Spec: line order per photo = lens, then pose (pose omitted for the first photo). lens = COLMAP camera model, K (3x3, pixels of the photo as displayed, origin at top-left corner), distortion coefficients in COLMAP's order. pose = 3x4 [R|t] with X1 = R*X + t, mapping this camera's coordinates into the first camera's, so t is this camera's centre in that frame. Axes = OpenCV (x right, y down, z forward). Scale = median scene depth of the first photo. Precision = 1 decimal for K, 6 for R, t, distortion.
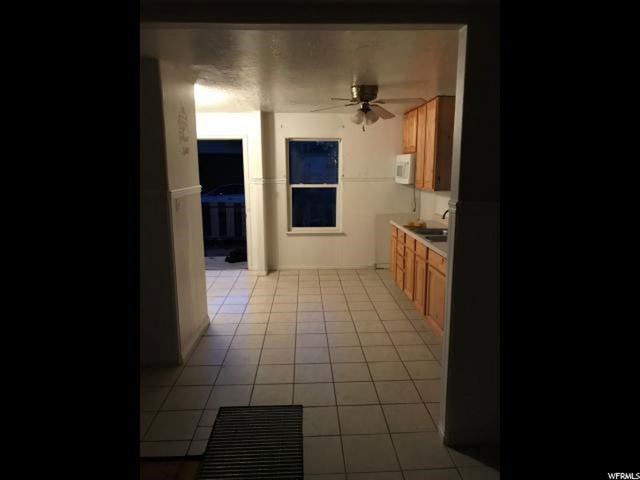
lens RADIAL K [[395.5, 0, 318.2], [0, 395.5, 231.1], [0, 0, 1]] dist [0.019897, -0.002156]
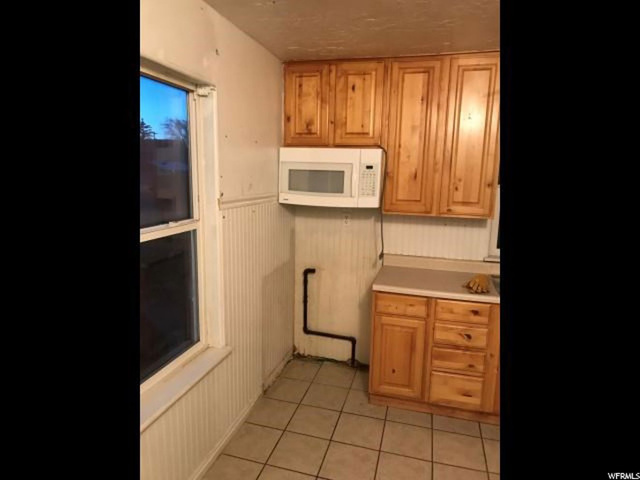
lens RADIAL K [[395.5, 0, 318.2], [0, 395.5, 231.1], [0, 0, 1]] dist [0.019897, -0.002156]
pose [[0.300516, -0.130929, 0.944748, -0.248426], [0.145322, 0.985253, 0.090317, -0.126976], [-0.942641, 0.110151, 0.315111, 0.807439]]
